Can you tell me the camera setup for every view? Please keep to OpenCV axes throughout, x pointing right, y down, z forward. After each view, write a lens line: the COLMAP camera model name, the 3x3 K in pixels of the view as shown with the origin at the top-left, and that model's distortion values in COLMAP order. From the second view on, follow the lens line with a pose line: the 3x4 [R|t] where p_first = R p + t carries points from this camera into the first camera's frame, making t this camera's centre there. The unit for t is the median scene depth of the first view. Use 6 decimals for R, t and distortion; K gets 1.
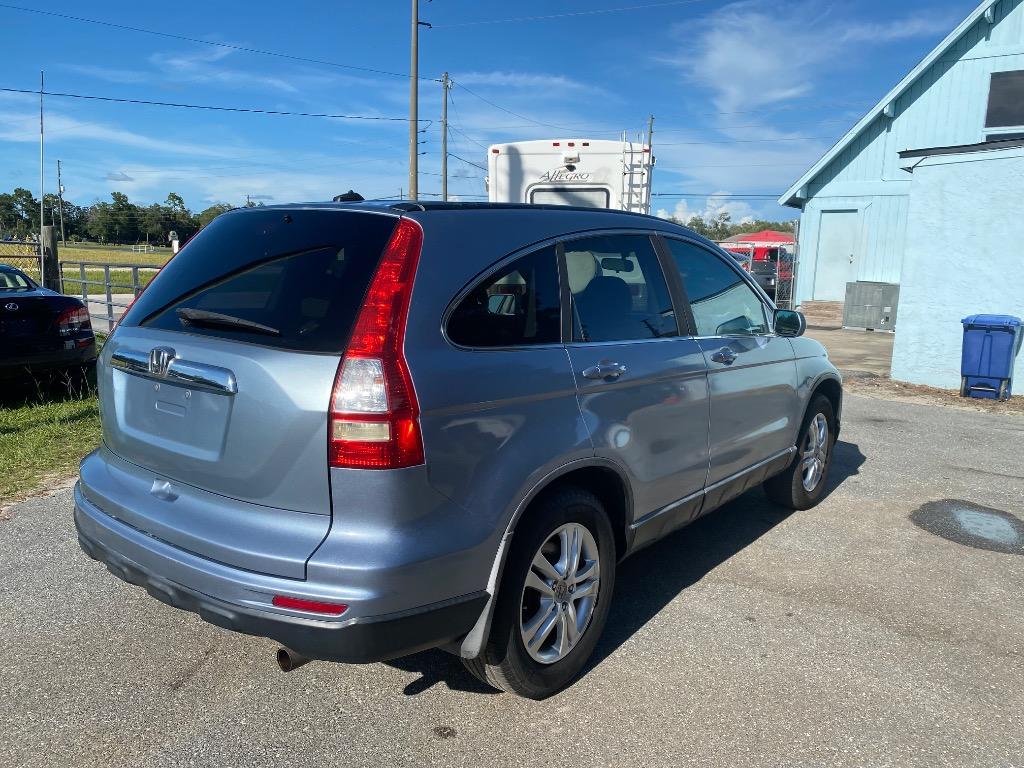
lens RADIAL K [[789.2, 0, 508.7], [0, 789.2, 387.7], [0, 0, 1]] dist [0.011951, -0.010824]
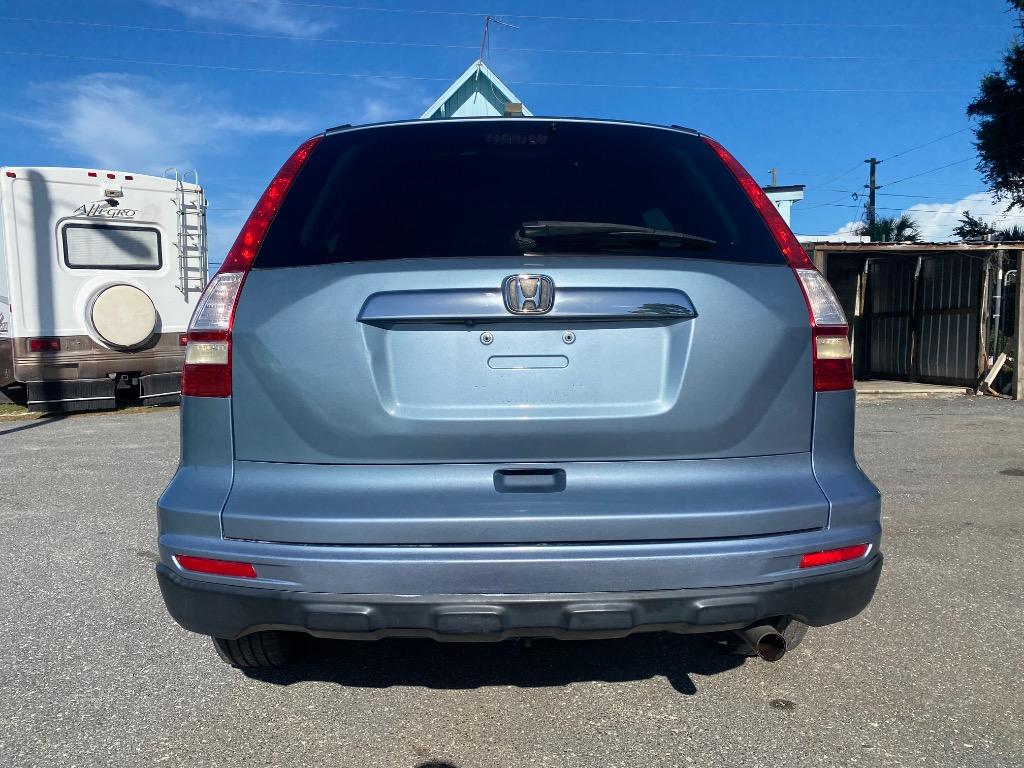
lens RADIAL K [[789.2, 0, 495.6], [0, 789.2, 385.4], [0, 0, 1]] dist [0.011951, -0.010824]
pose [[0.759947, -0.070013, 0.646203, -0.176405], [0.130386, 0.990394, -0.046032, 0.014826], [-0.636773, 0.119237, 0.761776, 0.095338]]
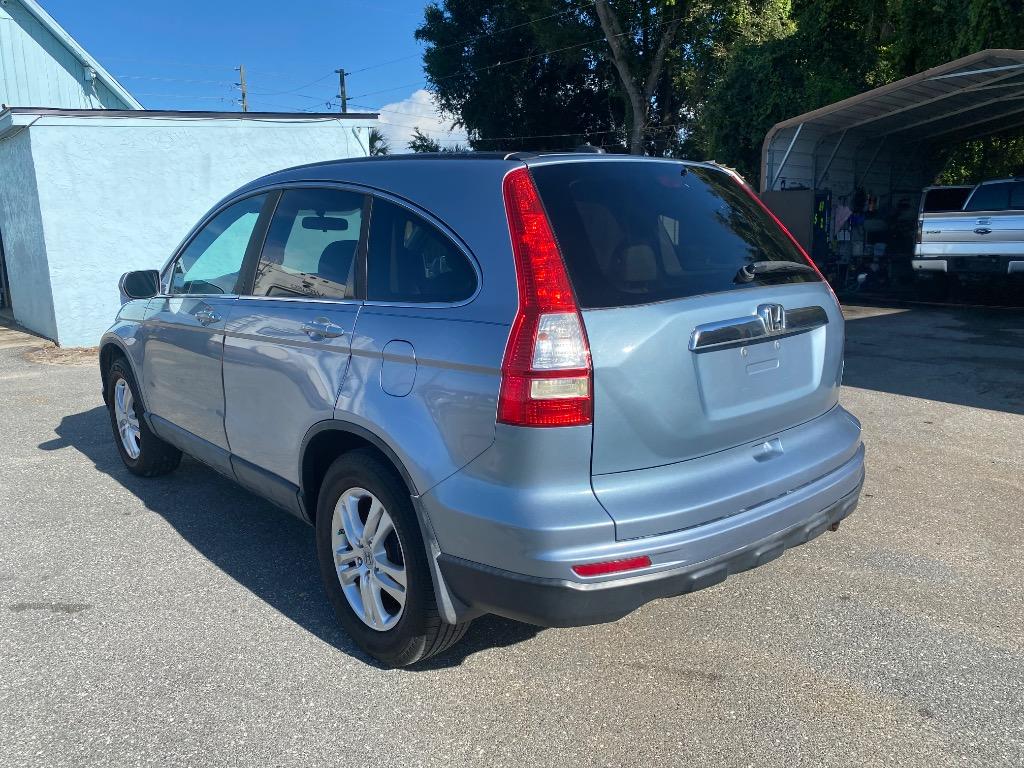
lens RADIAL K [[789.2, 0, 503.3], [0, 789.2, 387.9], [0, 0, 1]] dist [0.011951, -0.010824]
pose [[0.190196, -0.221755, 0.956373, -0.278715], [0.182220, 0.965202, 0.187564, -0.037014], [-0.964687, 0.138596, 0.223986, 0.214000]]
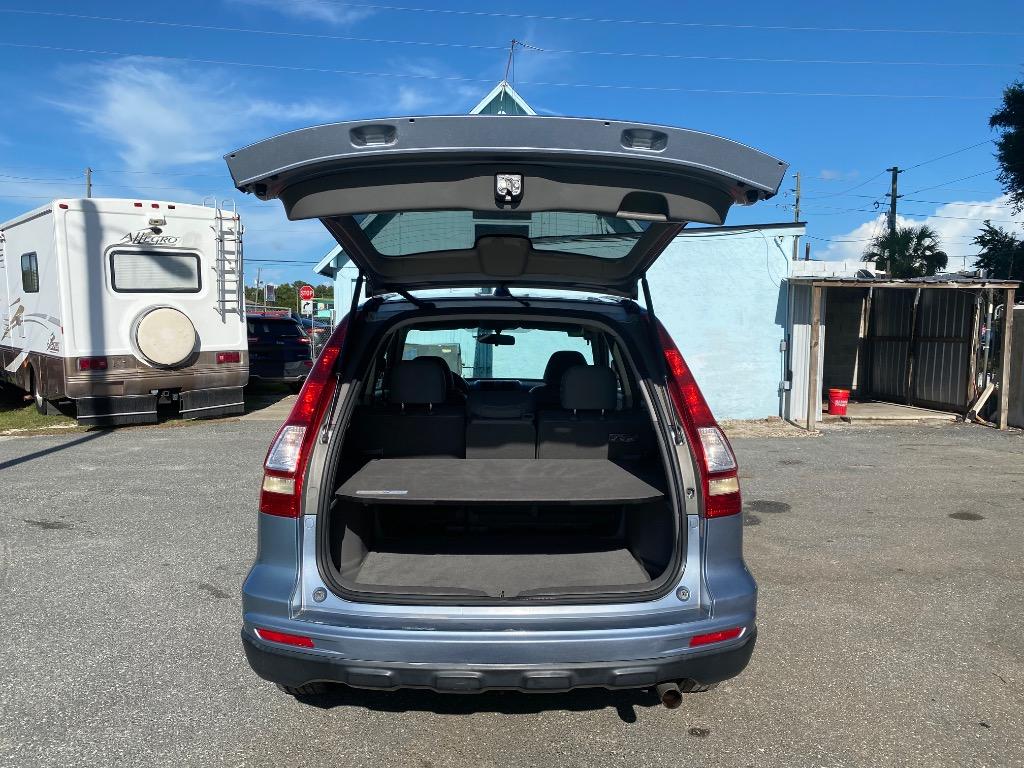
lens RADIAL K [[789.2, 0, 514.7], [0, 789.2, 393.8], [0, 0, 1]] dist [0.011951, -0.010824]
pose [[0.765623, -0.071060, 0.639353, -0.205699], [0.113738, 0.993175, -0.025817, -0.016386], [-0.633155, 0.092485, 0.768480, 0.038929]]
